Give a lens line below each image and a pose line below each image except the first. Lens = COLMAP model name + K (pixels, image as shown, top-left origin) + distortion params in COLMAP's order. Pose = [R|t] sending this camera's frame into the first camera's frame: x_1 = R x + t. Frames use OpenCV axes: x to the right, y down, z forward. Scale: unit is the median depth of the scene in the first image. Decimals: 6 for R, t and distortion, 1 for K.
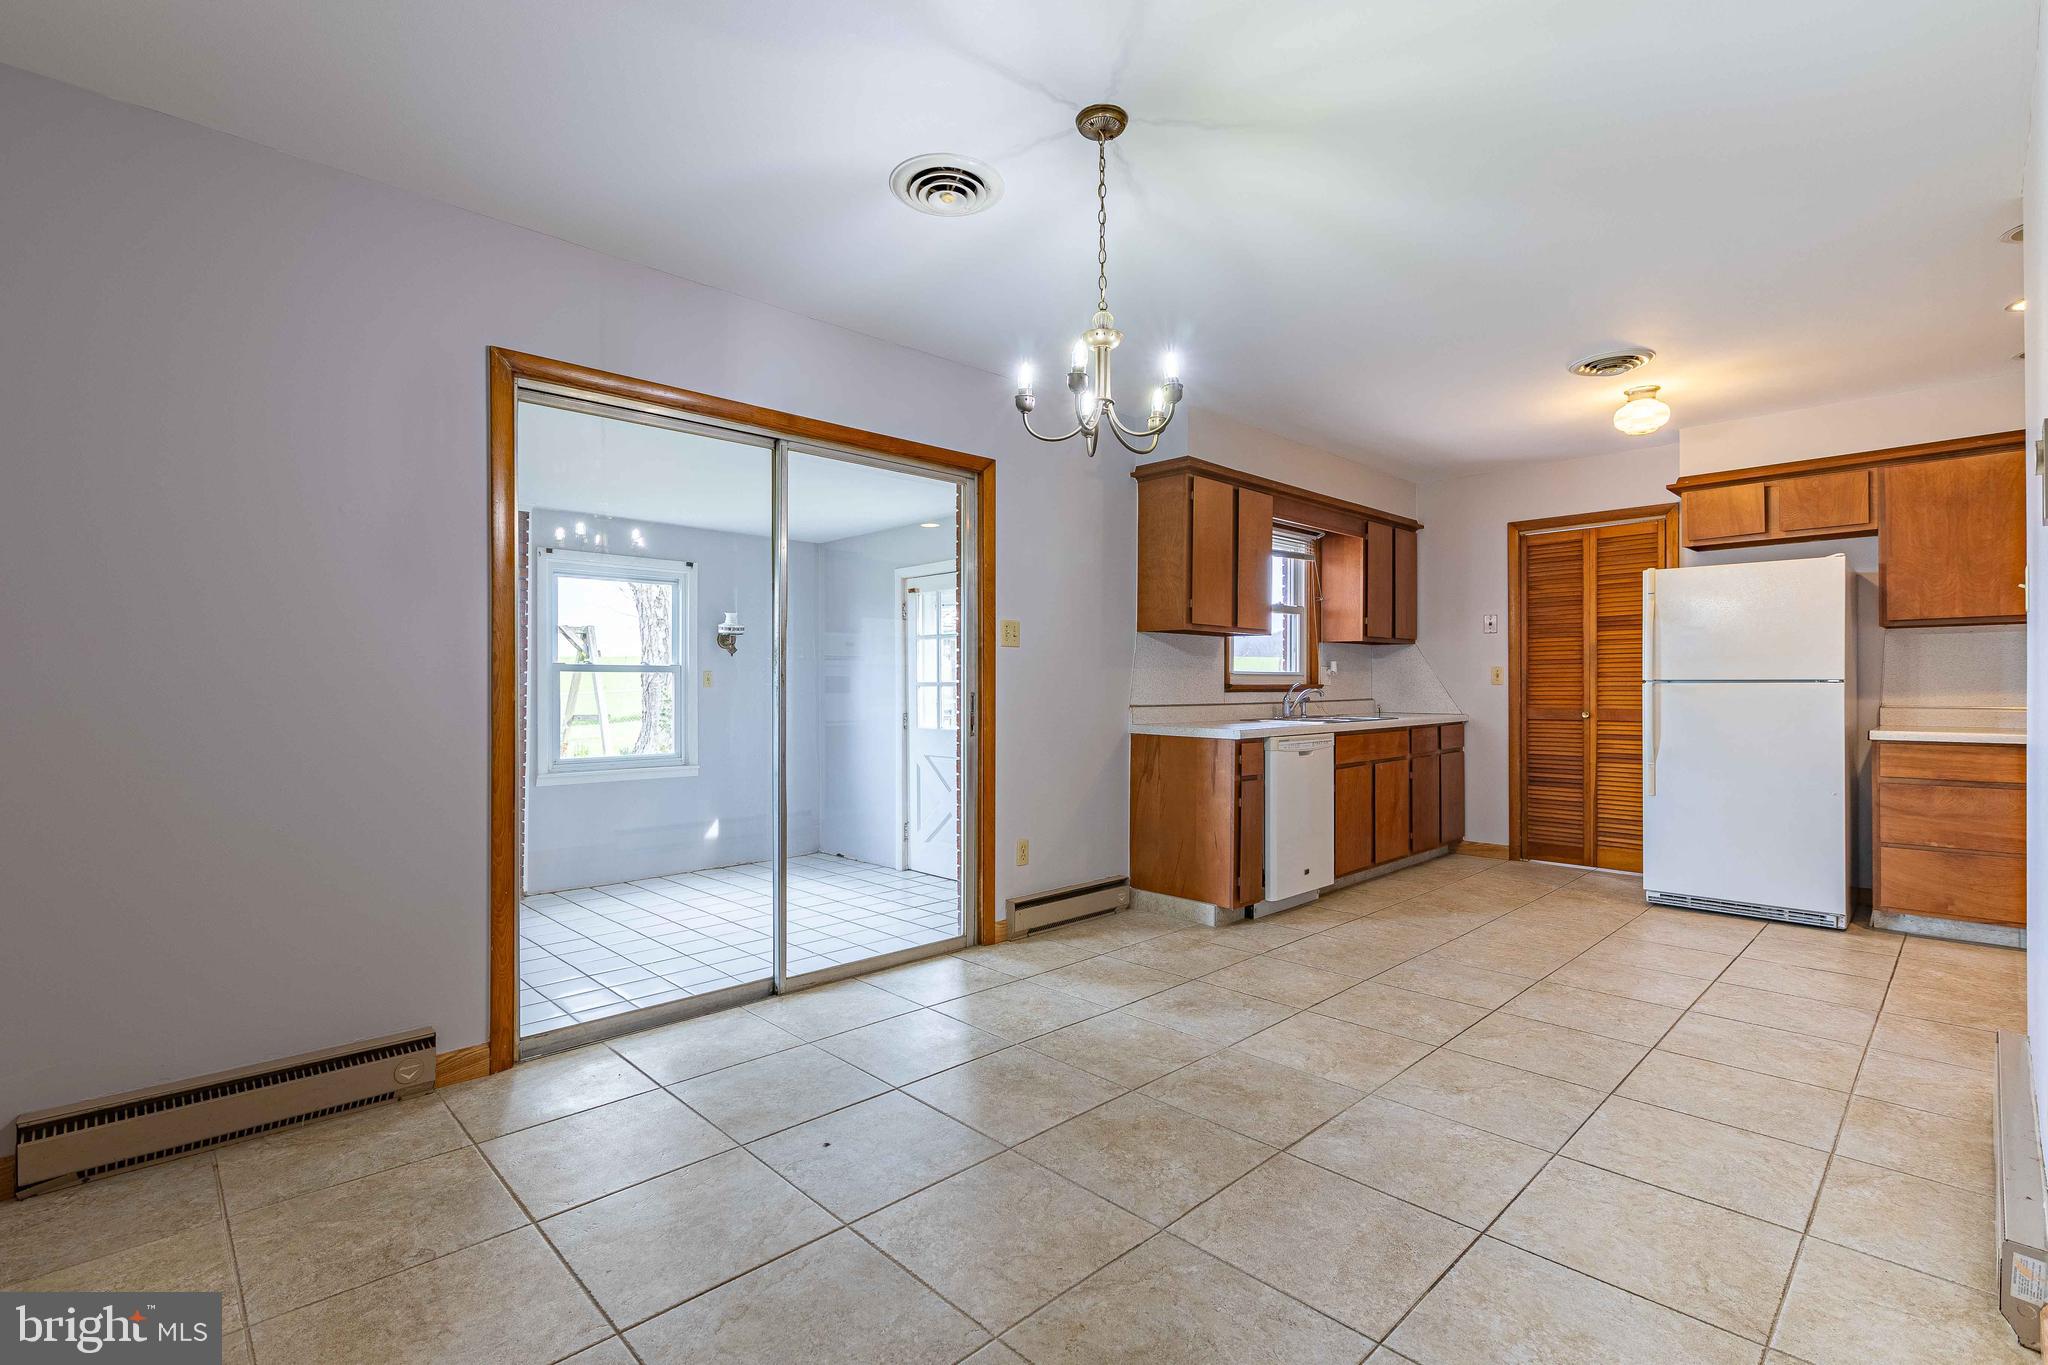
lens RADIAL K [[946.3, 0, 1034.2], [0, 946.3, 687.7], [0, 0, 1]] dist [-0.001640, 0.000870]
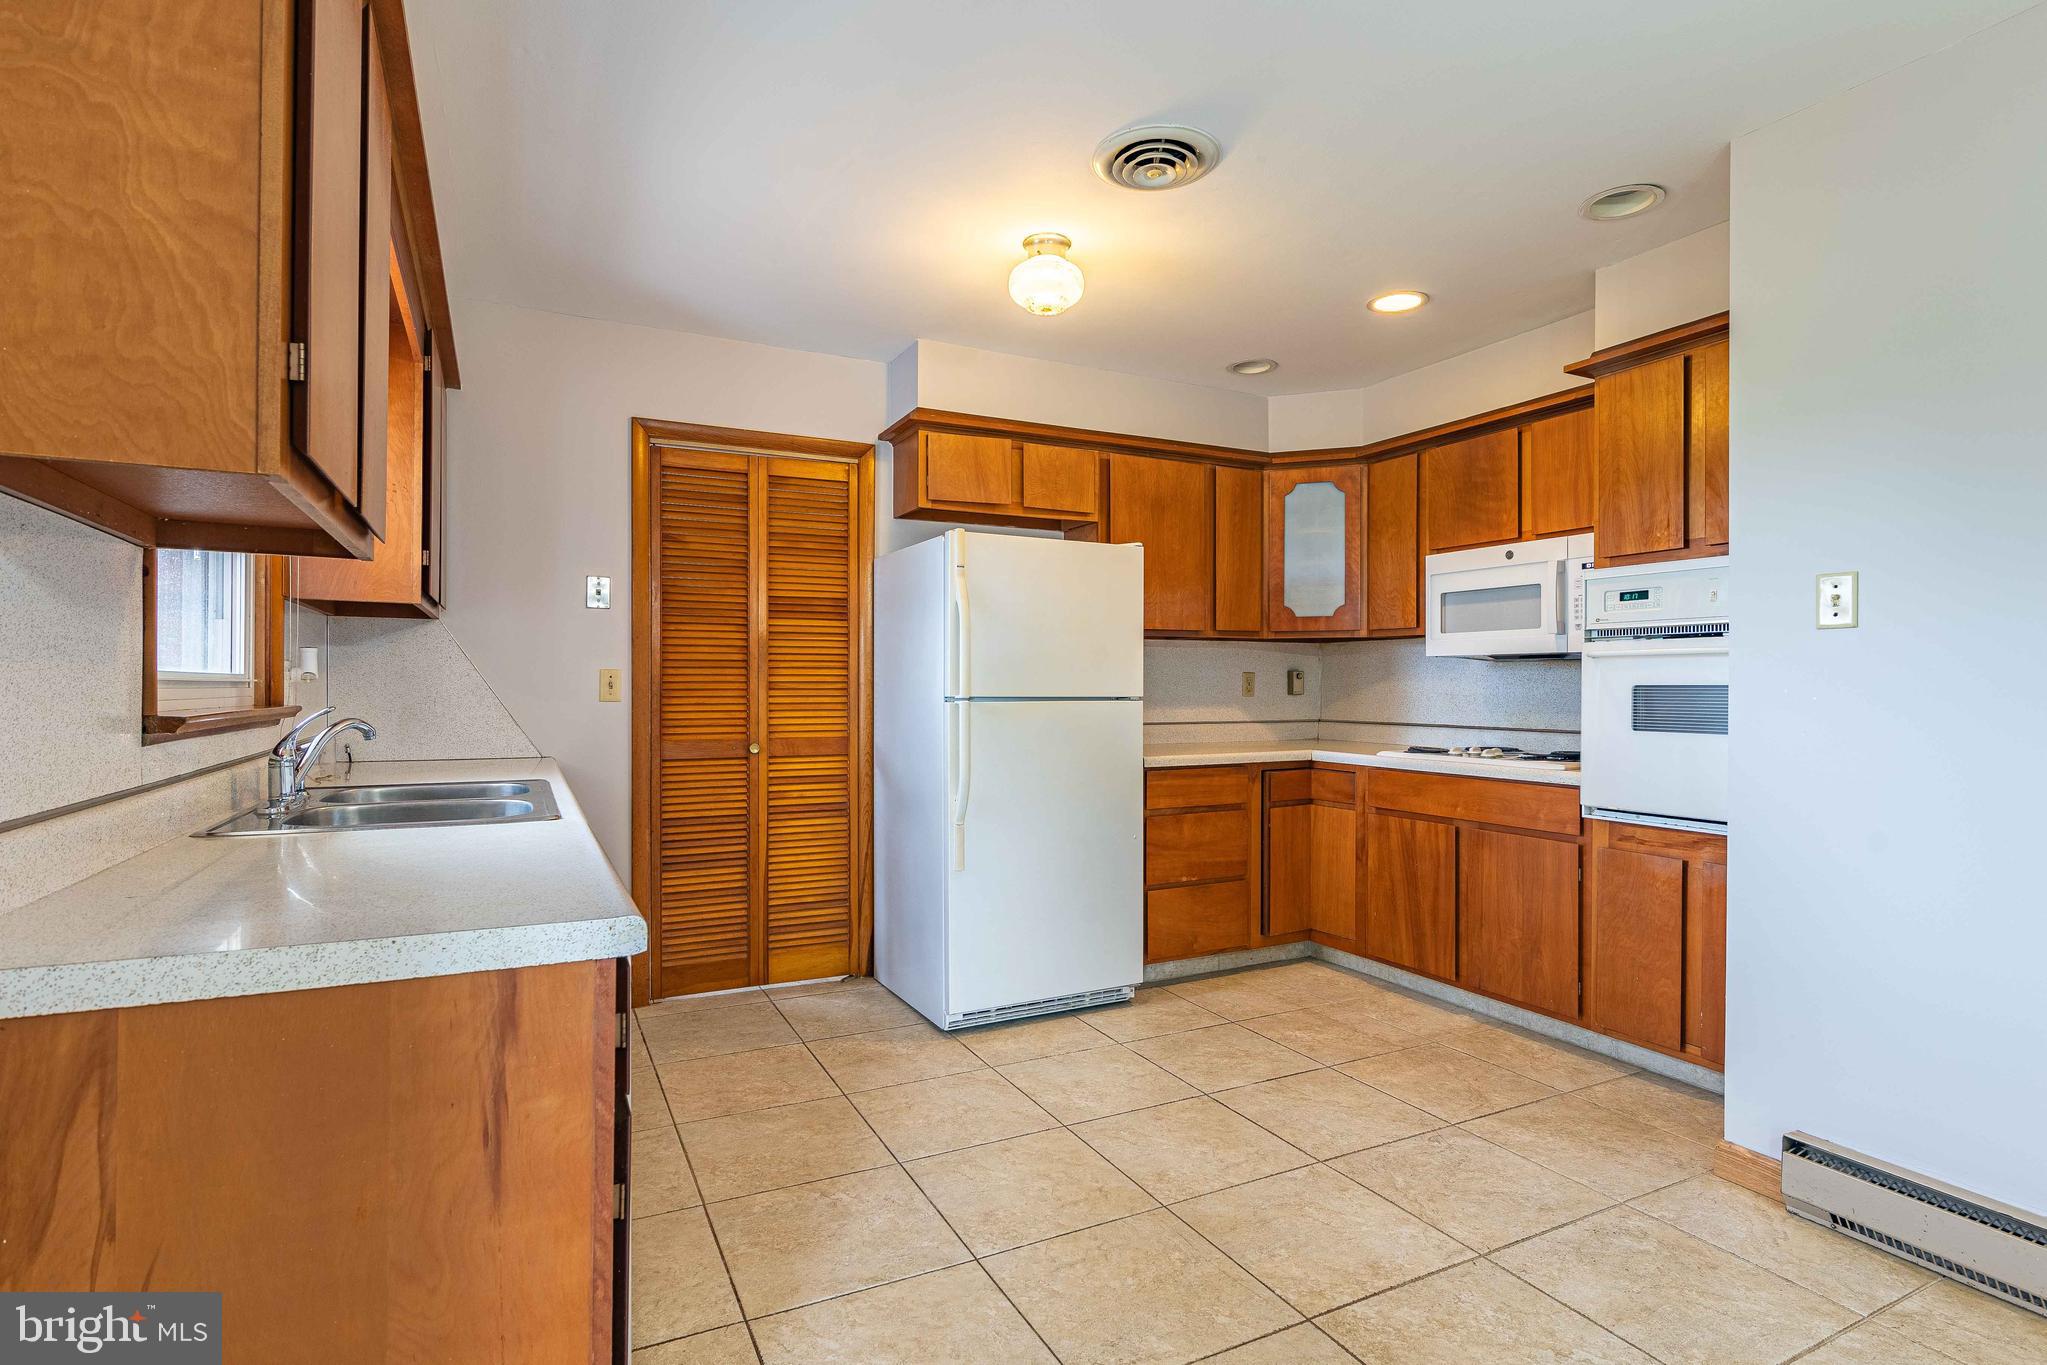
lens RADIAL K [[994.2, 0, 1016.8], [0, 994.2, 689.6], [0, 0, 1]] dist [-0.003925, -0.000304]
pose [[0.299918, -0.000387, 0.953965, -0.001244], [-0.000759, 1.000000, 0.000645, -0.011512], [-0.953965, -0.000918, 0.299917, 0.627928]]
